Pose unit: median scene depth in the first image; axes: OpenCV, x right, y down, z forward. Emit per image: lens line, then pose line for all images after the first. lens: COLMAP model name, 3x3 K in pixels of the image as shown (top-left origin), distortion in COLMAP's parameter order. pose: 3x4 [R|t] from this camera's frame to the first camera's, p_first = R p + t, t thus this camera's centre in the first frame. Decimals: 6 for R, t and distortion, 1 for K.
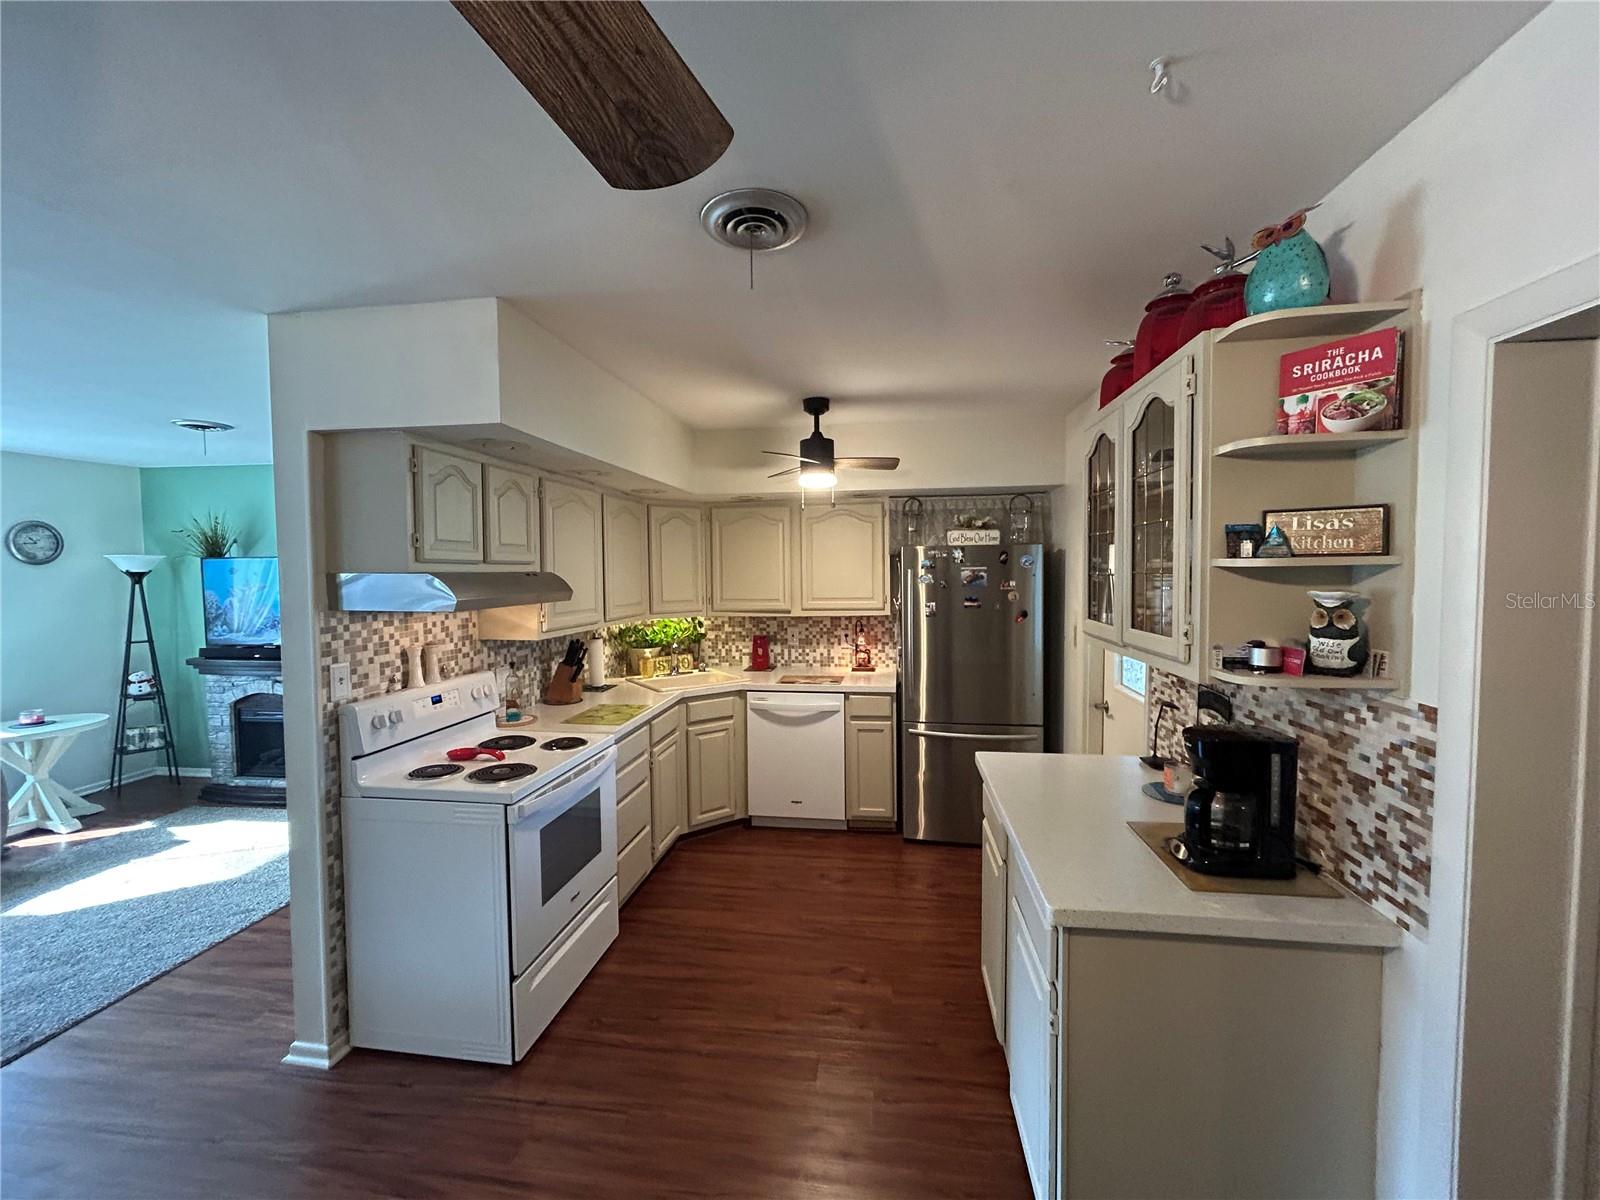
lens RADIAL K [[642.3, 0, 800.8], [0, 642.3, 595.2], [0, 0, 1]] dist [0.000116, -0.000842]
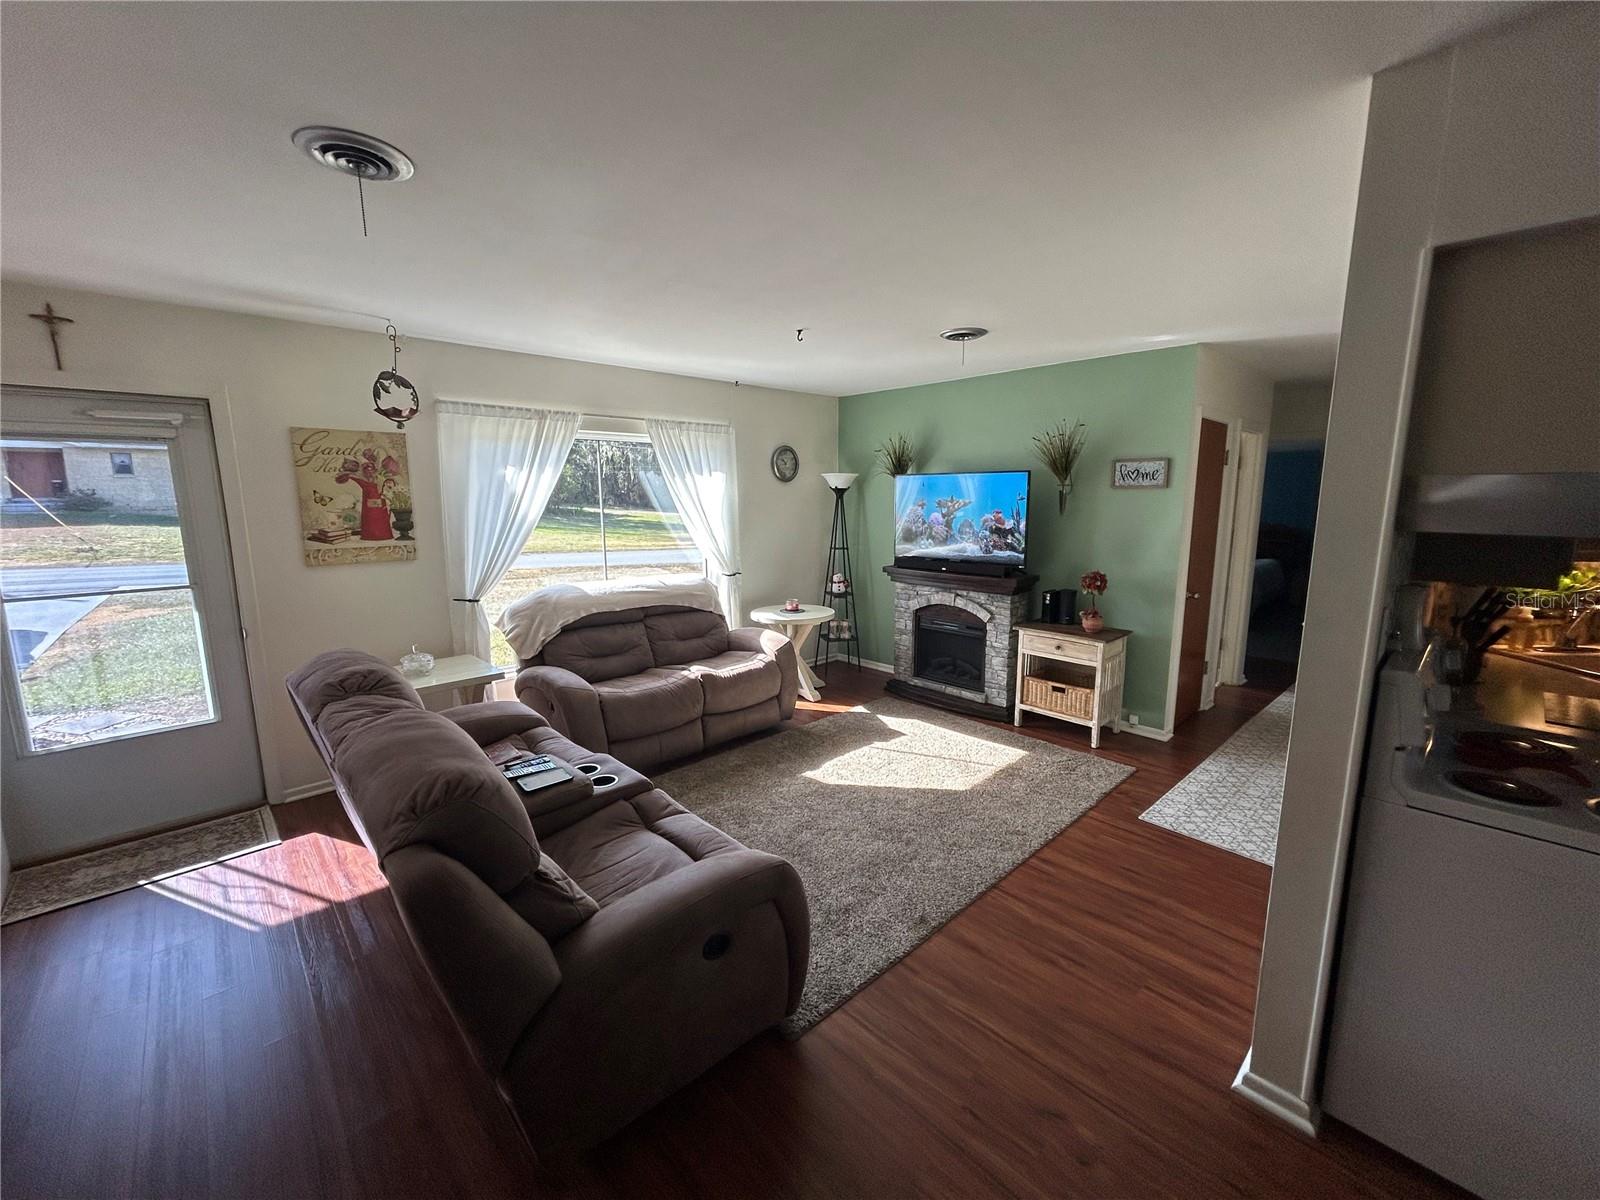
lens RADIAL K [[642.3, 0, 799.0], [0, 642.3, 594.6], [0, 0, 1]] dist [0.000116, -0.000842]
pose [[0.779445, 0.102119, -0.618091, -0.693529], [-0.030234, 0.991607, 0.125704, 0.021588], [0.625740, -0.079291, 0.775991, 0.068768]]
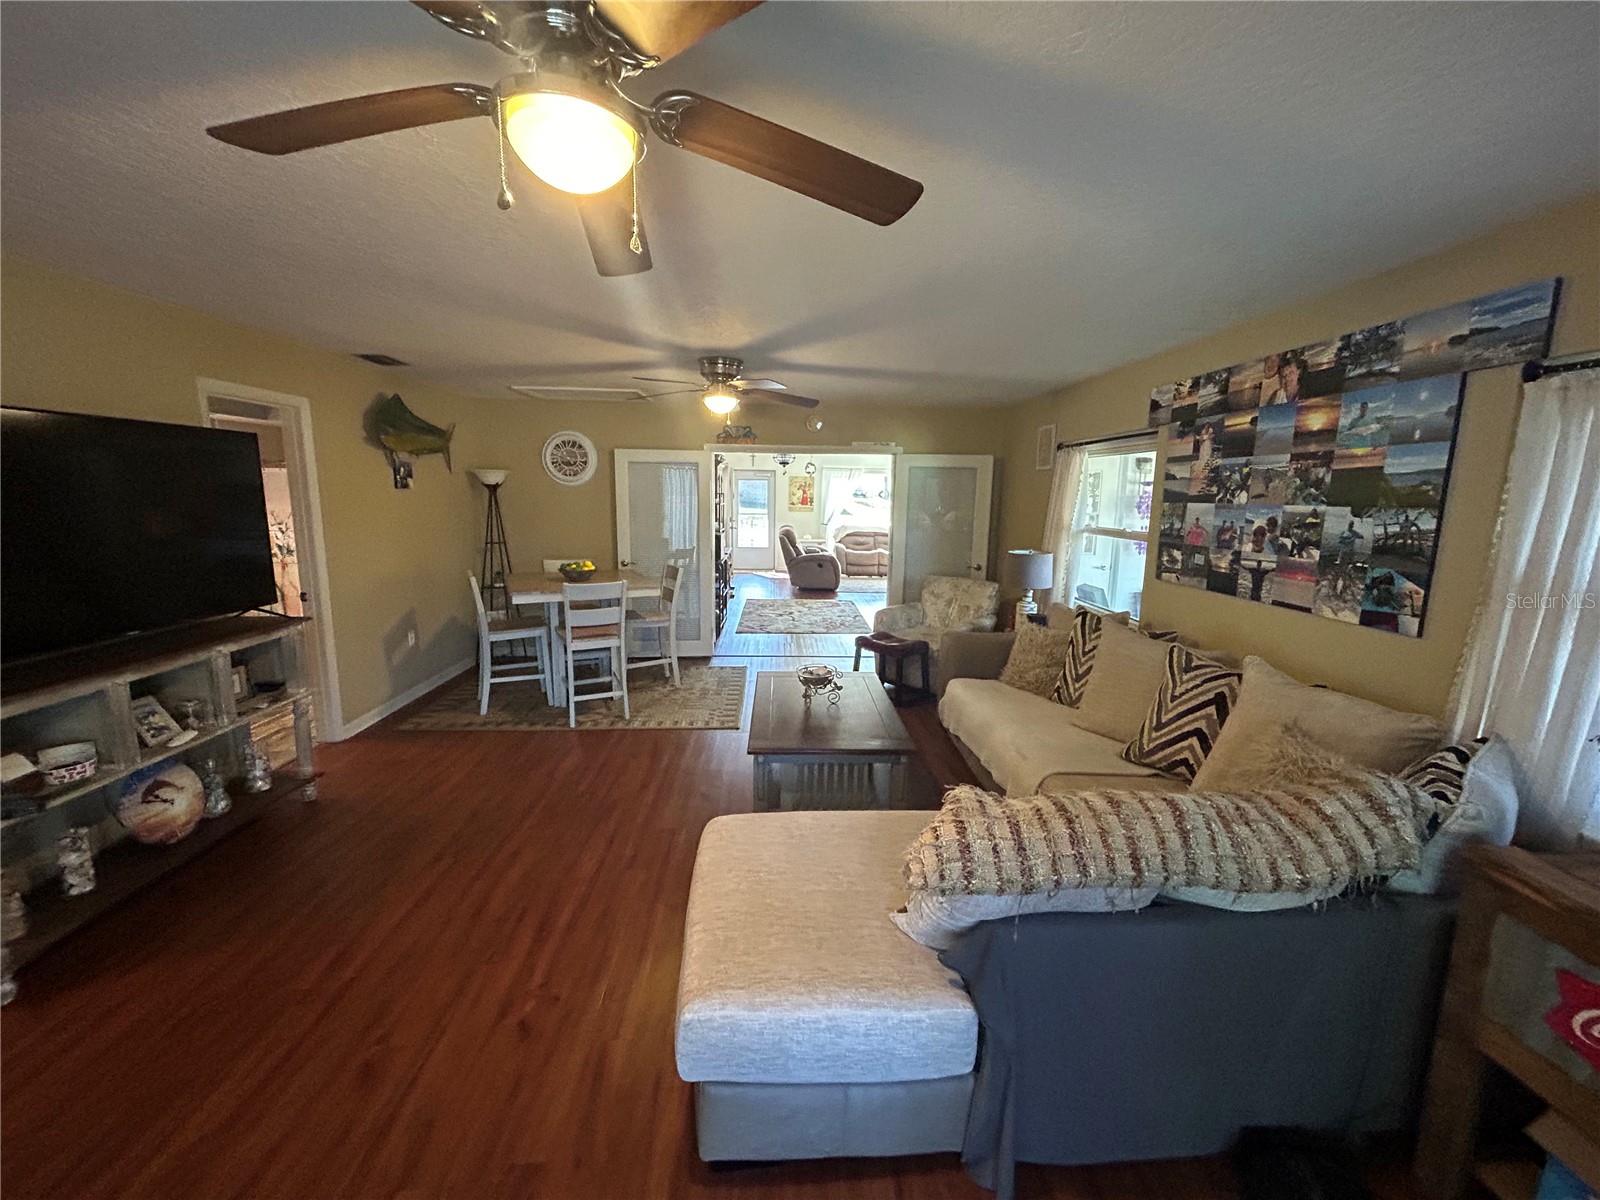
lens RADIAL K [[642.3, 0, 798.2], [0, 642.3, 603.1], [0, 0, 1]] dist [0.000116, -0.000842]
pose [[0.172105, 0.184678, -0.967613, 3.047781], [-0.057392, 0.982481, 0.177307, -0.037304], [0.983405, 0.025018, 0.179689, -0.402491]]
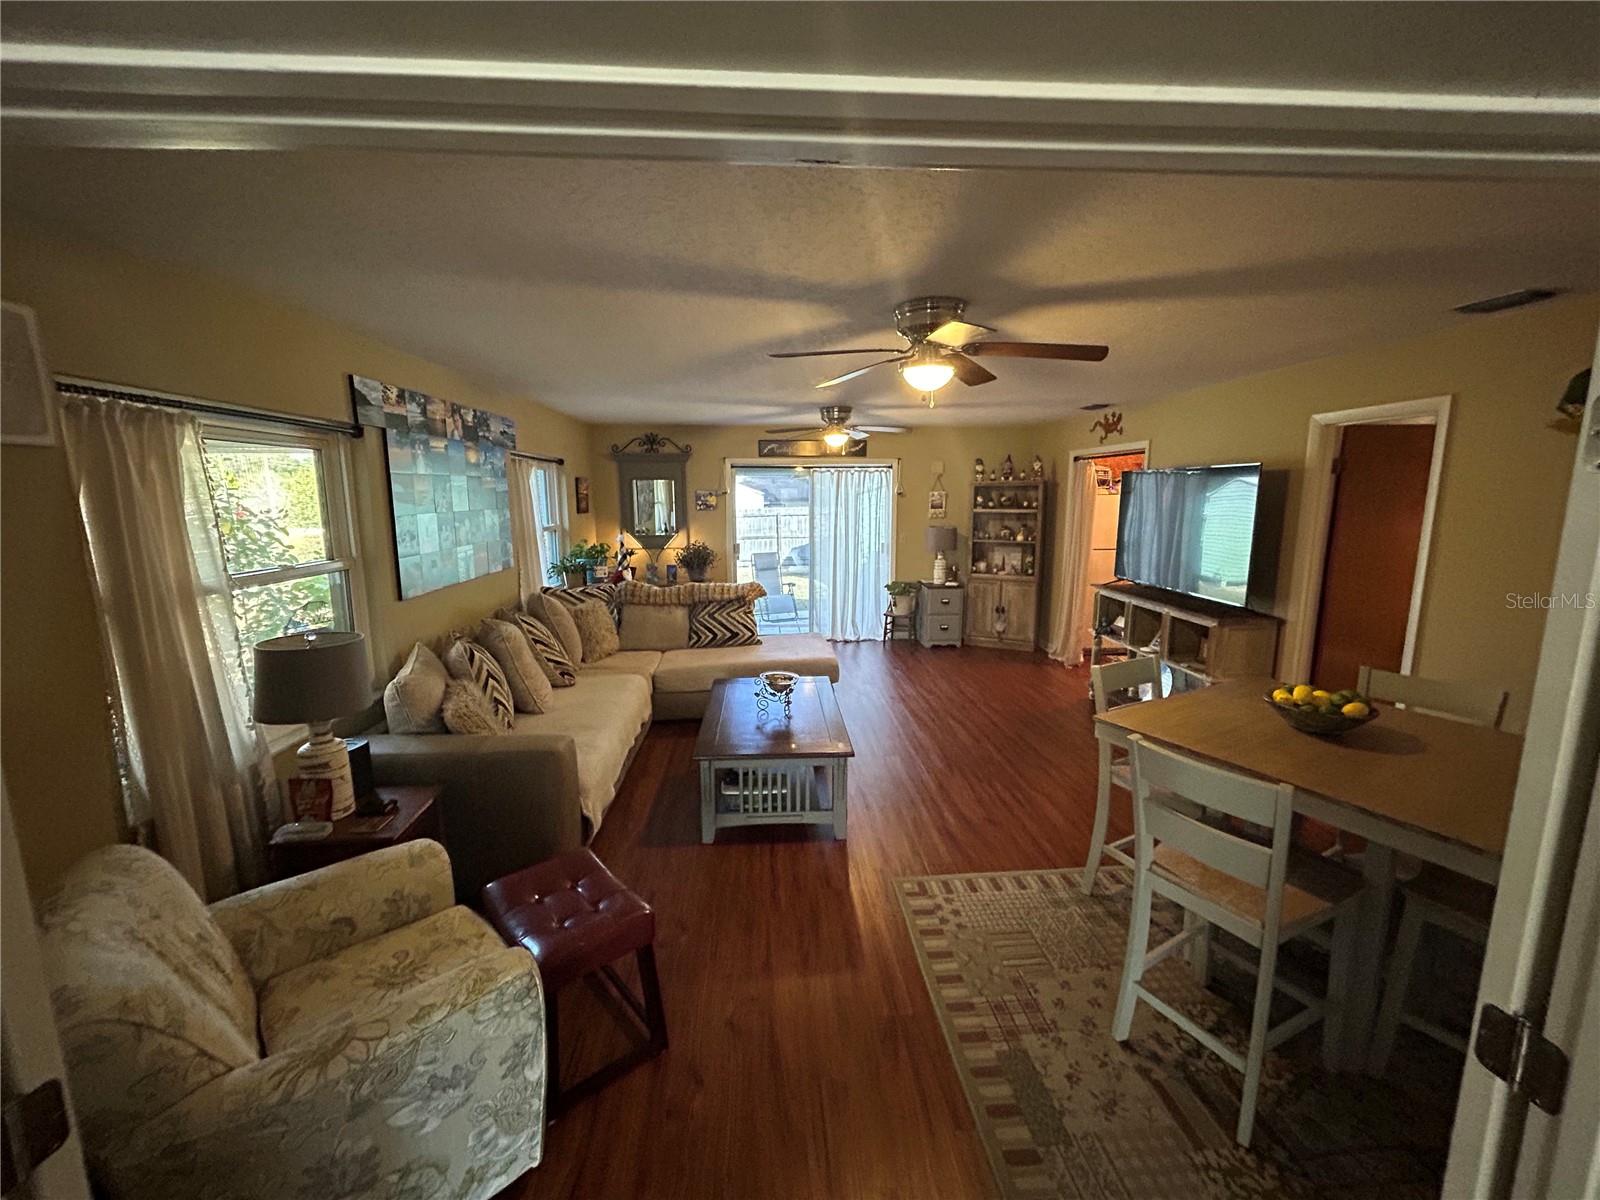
lens RADIAL K [[642.3, 0, 801.8], [0, 642.3, 600.0], [0, 0, 1]] dist [0.000116, -0.000842]
pose [[-0.198906, -0.150586, 0.968380, -3.308436], [0.038893, 0.986133, 0.161336, -0.097654], [-0.979246, 0.069754, -0.190291, 0.806312]]
